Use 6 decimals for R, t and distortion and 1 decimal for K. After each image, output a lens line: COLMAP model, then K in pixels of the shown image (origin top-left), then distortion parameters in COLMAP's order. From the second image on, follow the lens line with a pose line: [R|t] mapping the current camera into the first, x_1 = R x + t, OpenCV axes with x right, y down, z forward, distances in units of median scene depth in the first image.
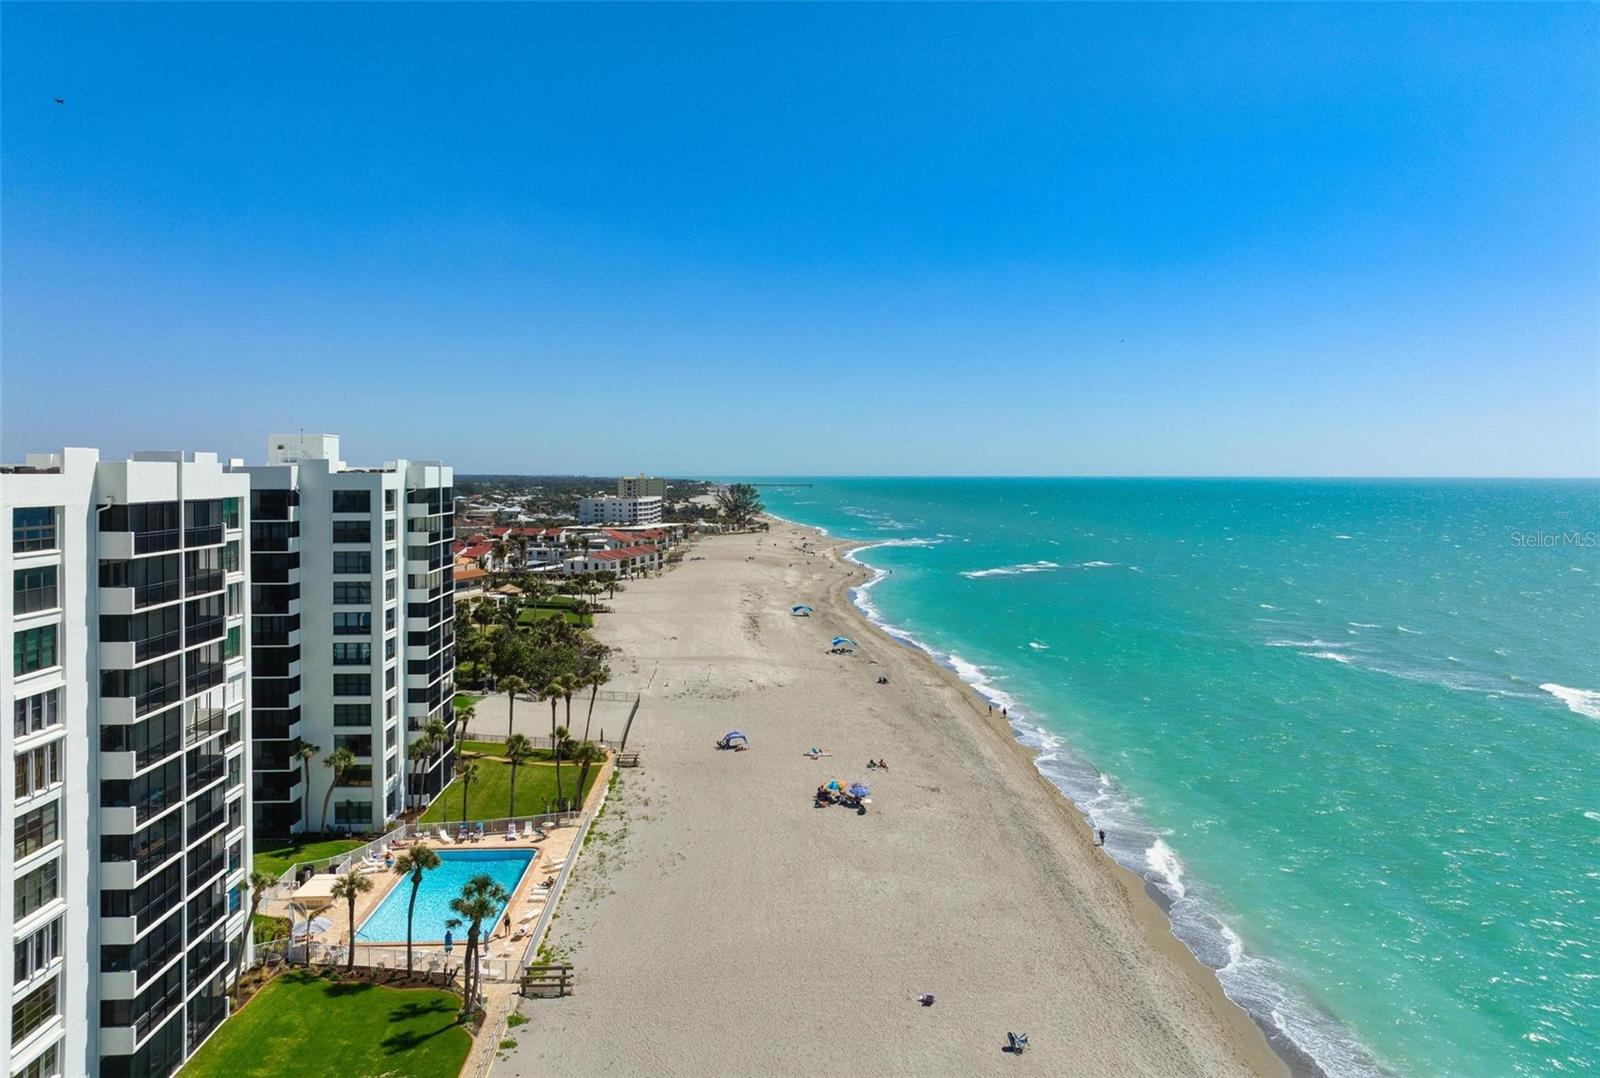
lens RADIAL K [[1131.6, 0, 802.4], [0, 1131.6, 480.7], [0, 0, 1]] dist [0.000844, 0.006596]
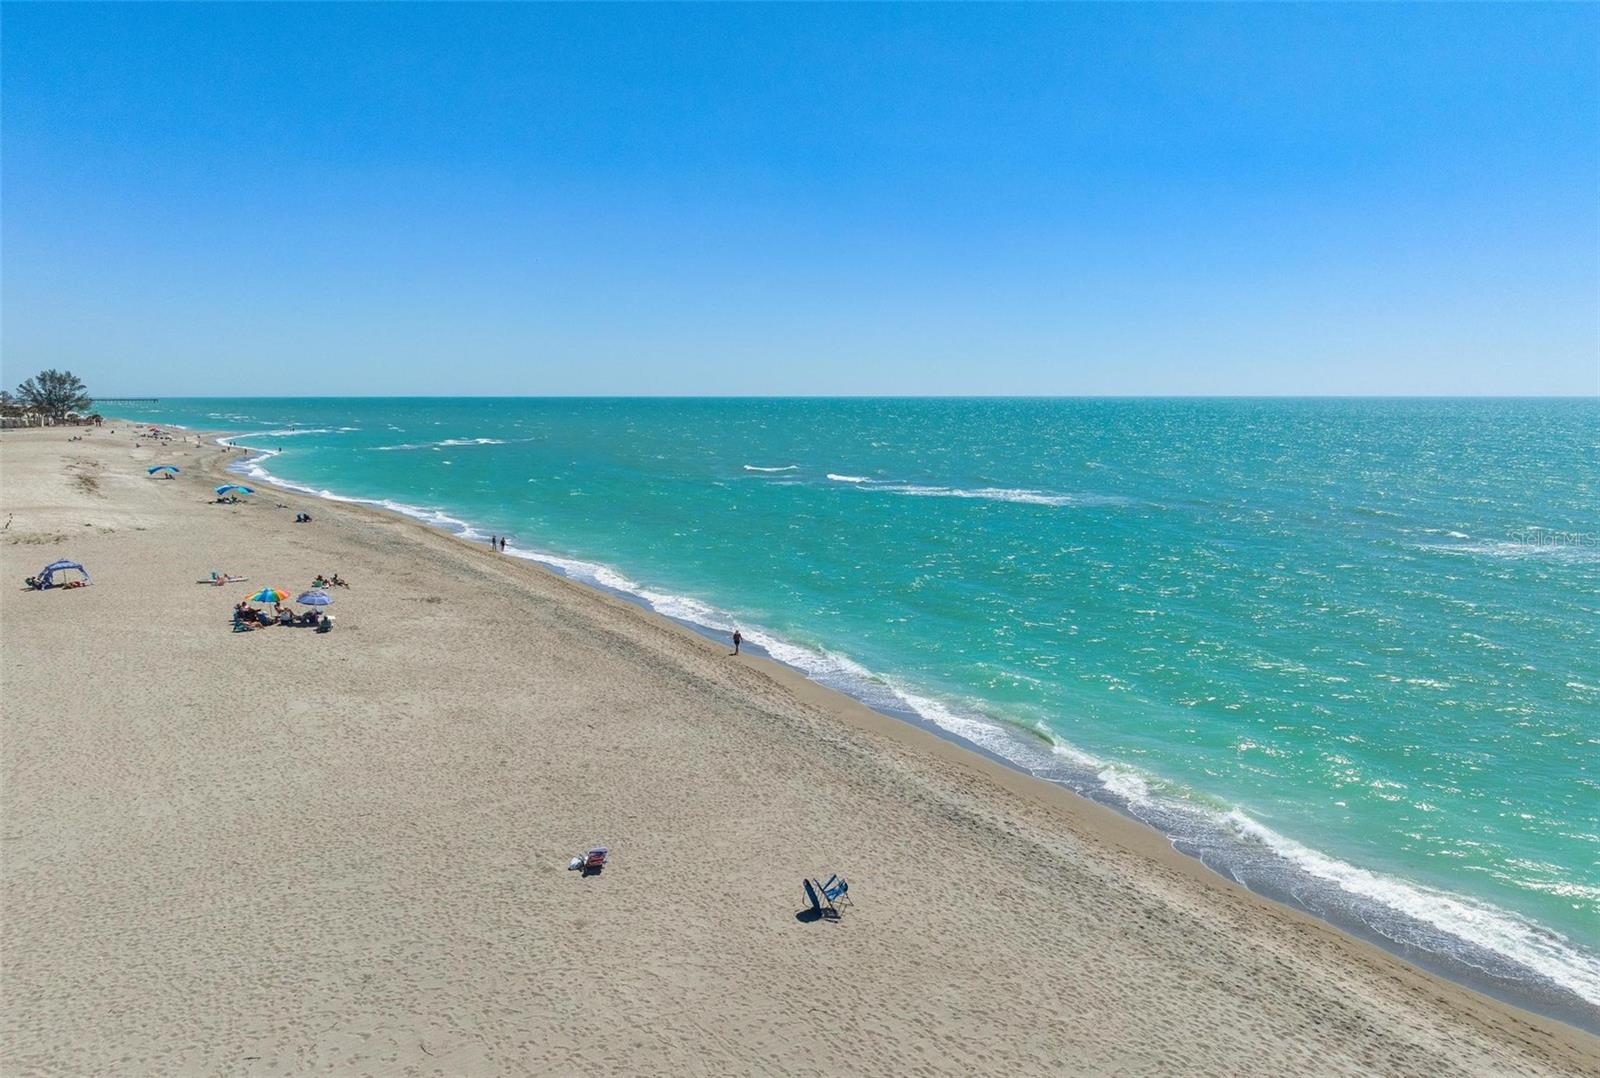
lens RADIAL K [[1131.6, 0, 802.4], [0, 1131.6, 480.7], [0, 0, 1]] dist [0.000844, 0.006596]
pose [[0.864373, -0.041984, 0.501096, -0.026876], [0.007867, 0.997515, 0.070007, 0.191185], [-0.502790, -0.056570, 0.862555, 0.399618]]
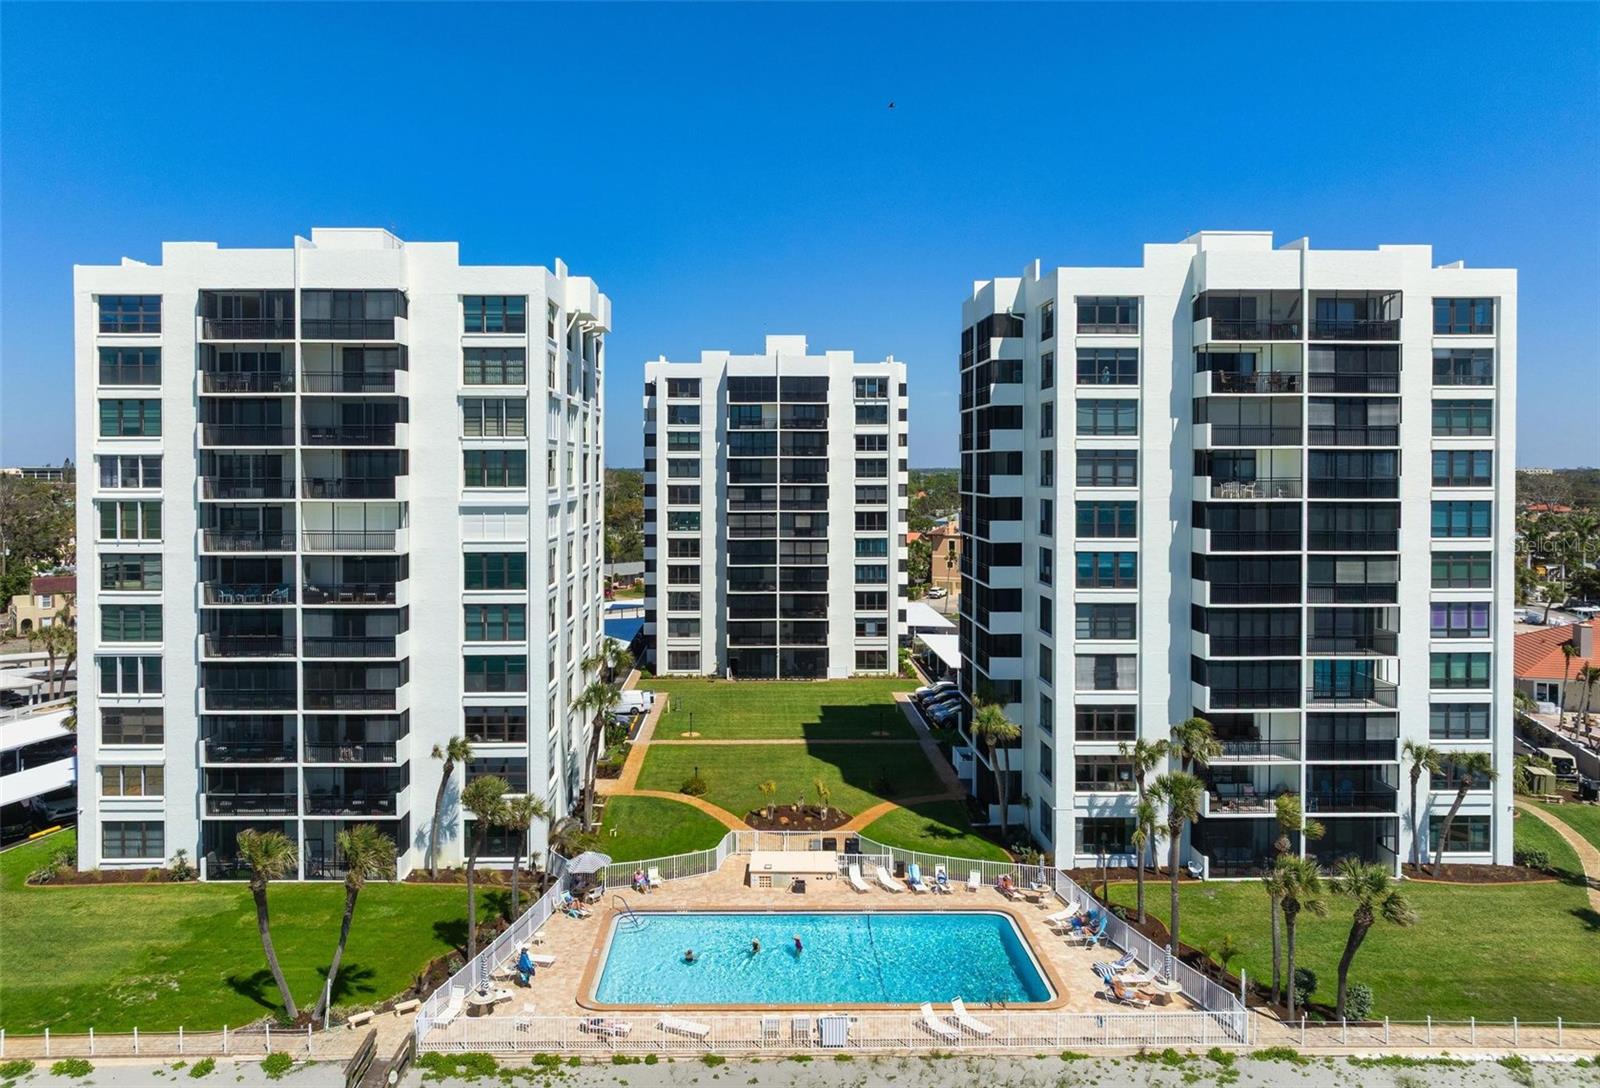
lens RADIAL K [[1171.8, 0, 767.7], [0, 1171.8, 475.5], [0, 0, 1]] dist [-0.005187, -0.000501]
pose [[-0.041828, 0.013793, -0.999030, 0.254208], [-0.009020, 0.999859, 0.014182, 0.095808], [0.999084, 0.009604, -0.041698, 0.878198]]
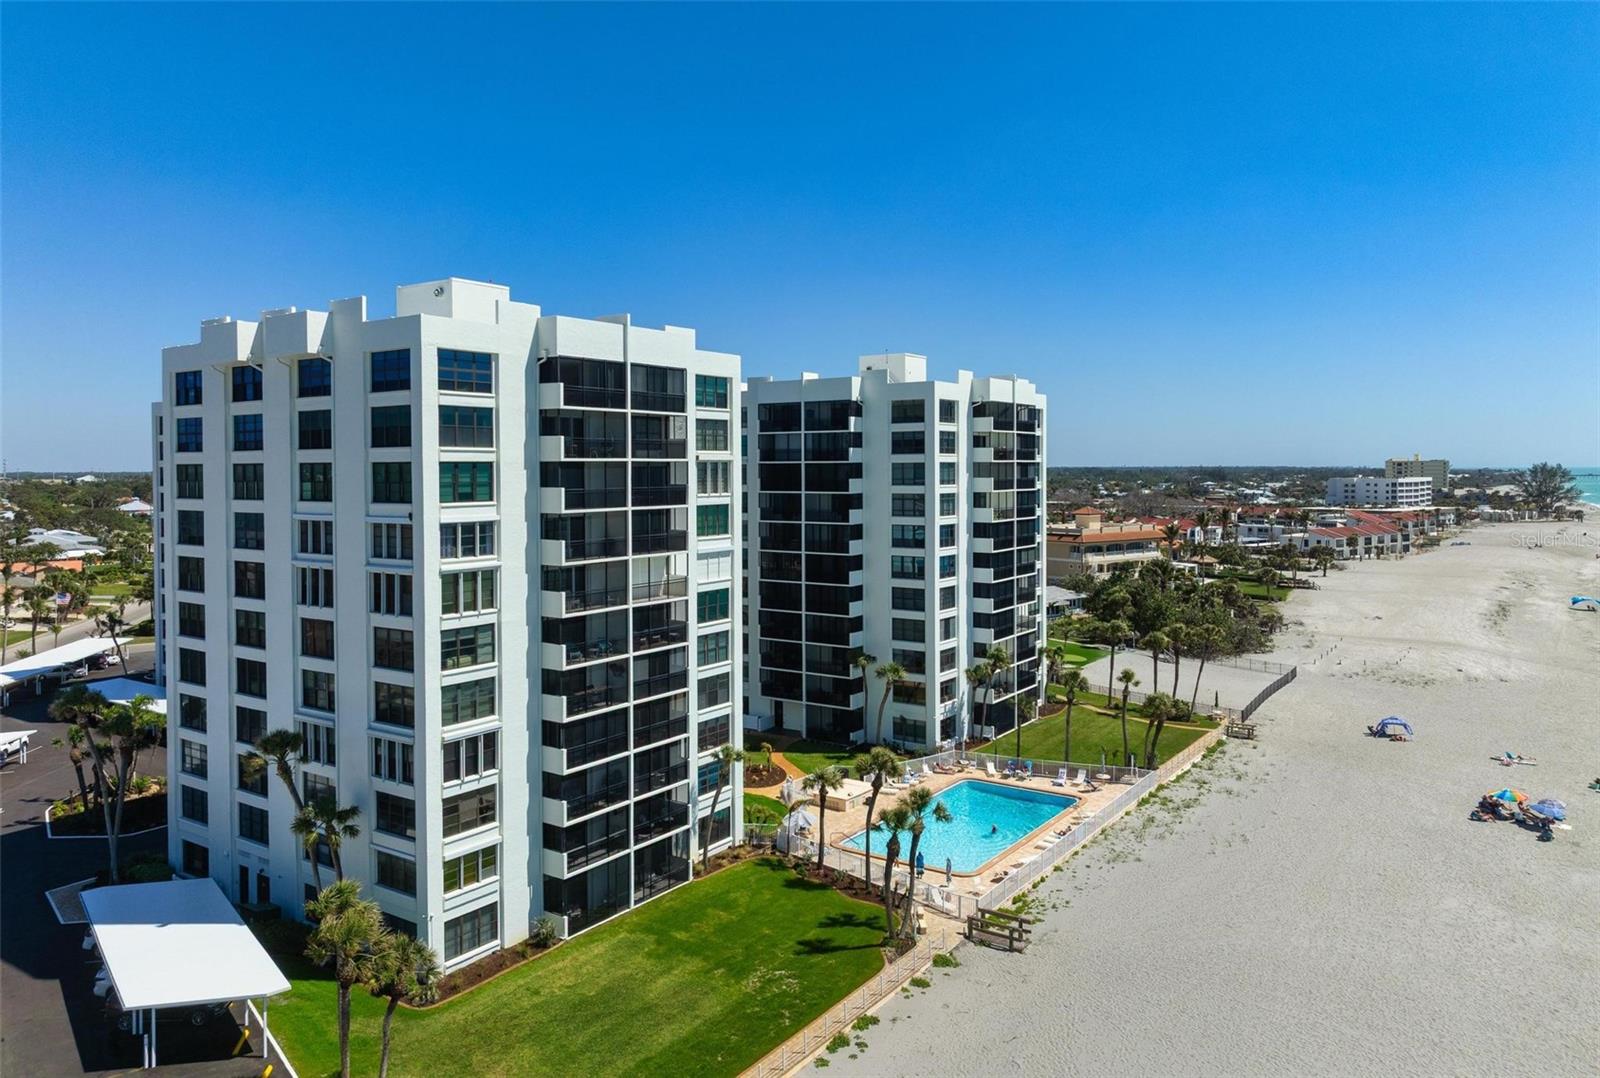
lens RADIAL K [[1131.6, 0, 802.4], [0, 1131.6, 480.7], [0, 0, 1]] dist [0.000844, 0.006596]
pose [[0.793032, 0.005532, -0.609155, 0.124675], [-0.001929, 0.999977, 0.006570, 0.072219], [0.609177, -0.004035, 0.793024, 0.172315]]
